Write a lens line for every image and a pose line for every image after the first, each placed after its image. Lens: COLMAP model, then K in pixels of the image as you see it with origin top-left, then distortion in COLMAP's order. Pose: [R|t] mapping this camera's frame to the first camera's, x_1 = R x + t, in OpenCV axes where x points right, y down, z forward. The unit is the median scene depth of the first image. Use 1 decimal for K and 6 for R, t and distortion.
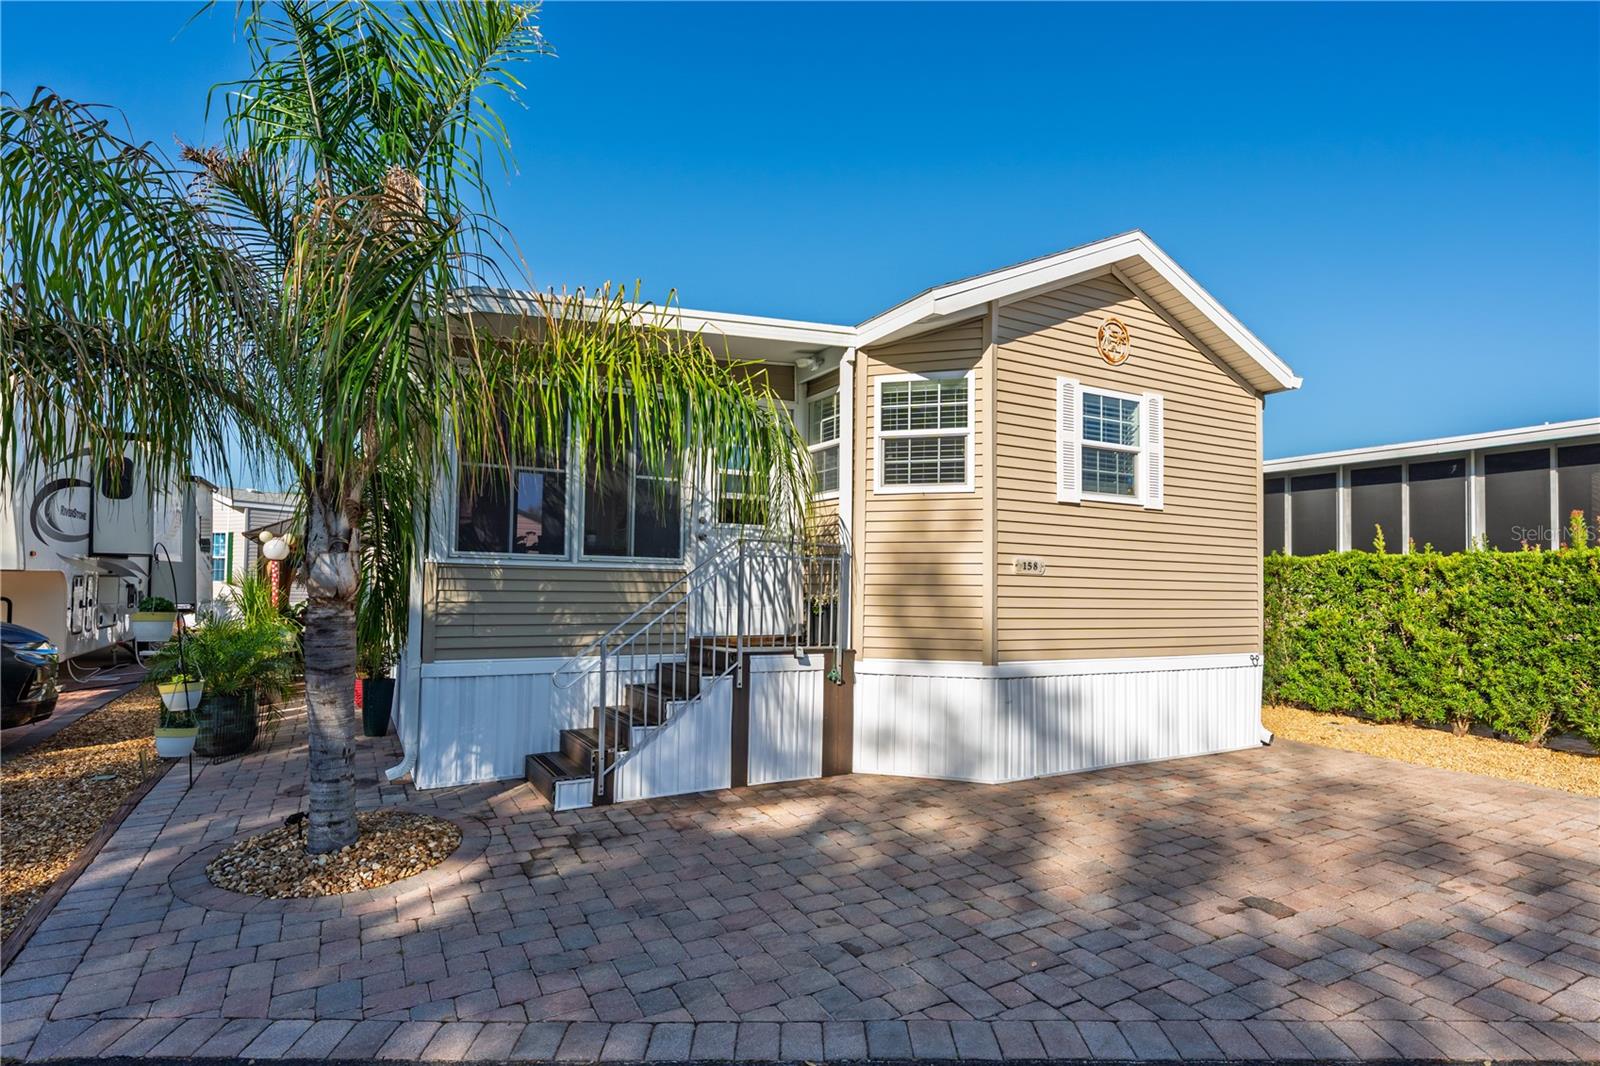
lens RADIAL K [[863.5, 0, 812.2], [0, 863.5, 560.5], [0, 0, 1]] dist [-0.000262, -0.001201]
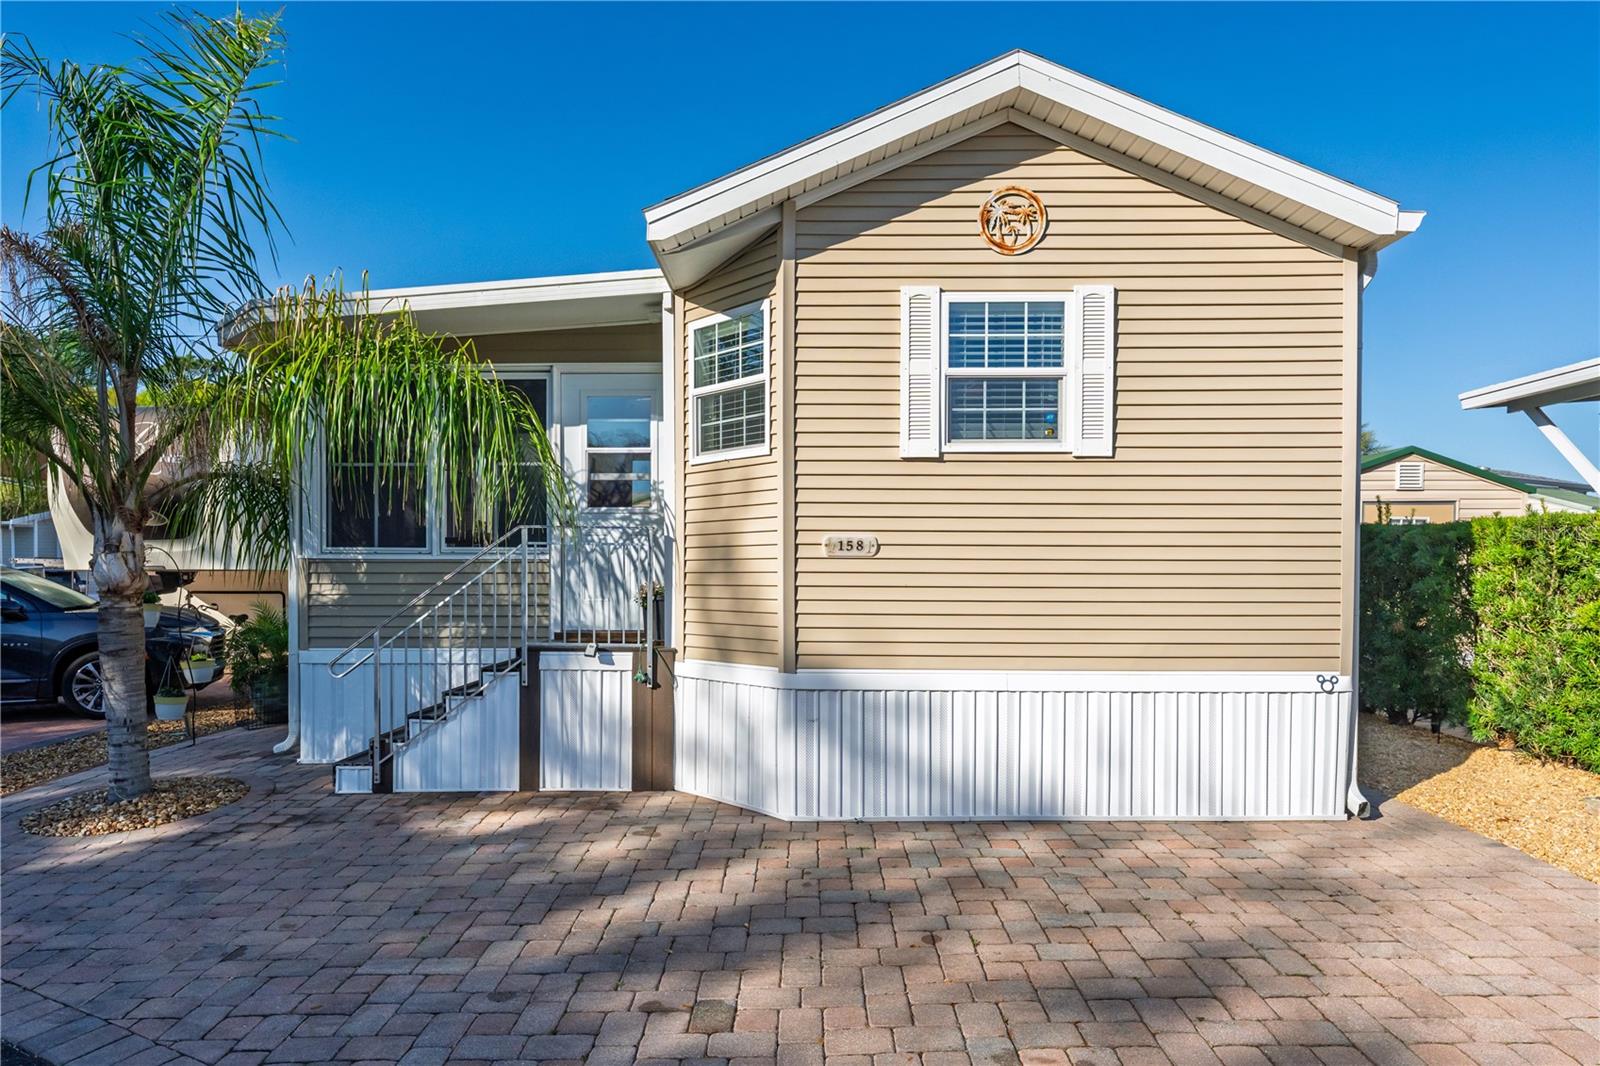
lens RADIAL K [[977.8, 0, 789.9], [0, 977.8, 598.5], [0, 0, 1]] dist [0.008076, -0.006161]
pose [[0.858810, 0.001011, -0.512294, 0.668389], [0.028178, 0.998391, 0.049207, 0.009062], [0.511519, -0.056695, 0.857399, 0.232751]]
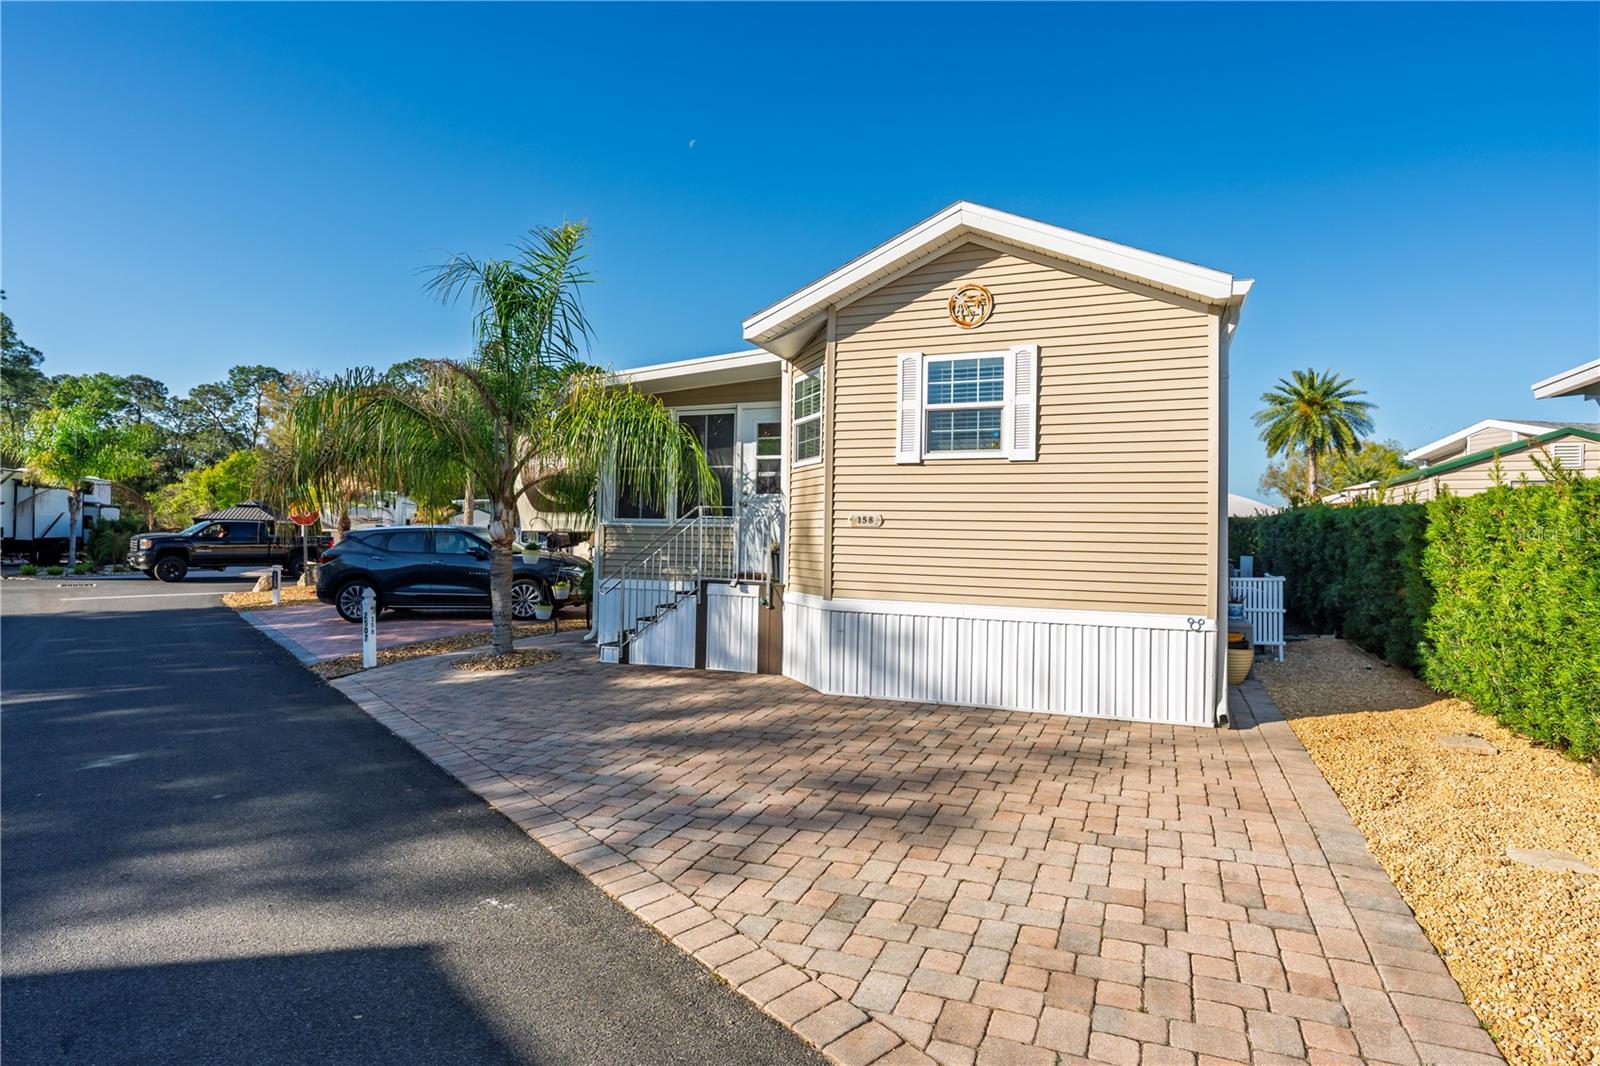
lens RADIAL K [[860.1, 0, 801.6], [0, 860.1, 529.5], [0, 0, 1]] dist [-0.000829, 0.000653]
pose [[0.603177, -0.010221, -0.797542, 1.180829], [0.018134, 0.999835, 0.000902, 0.017094], [0.797401, -0.015007, 0.603263, 0.217094]]
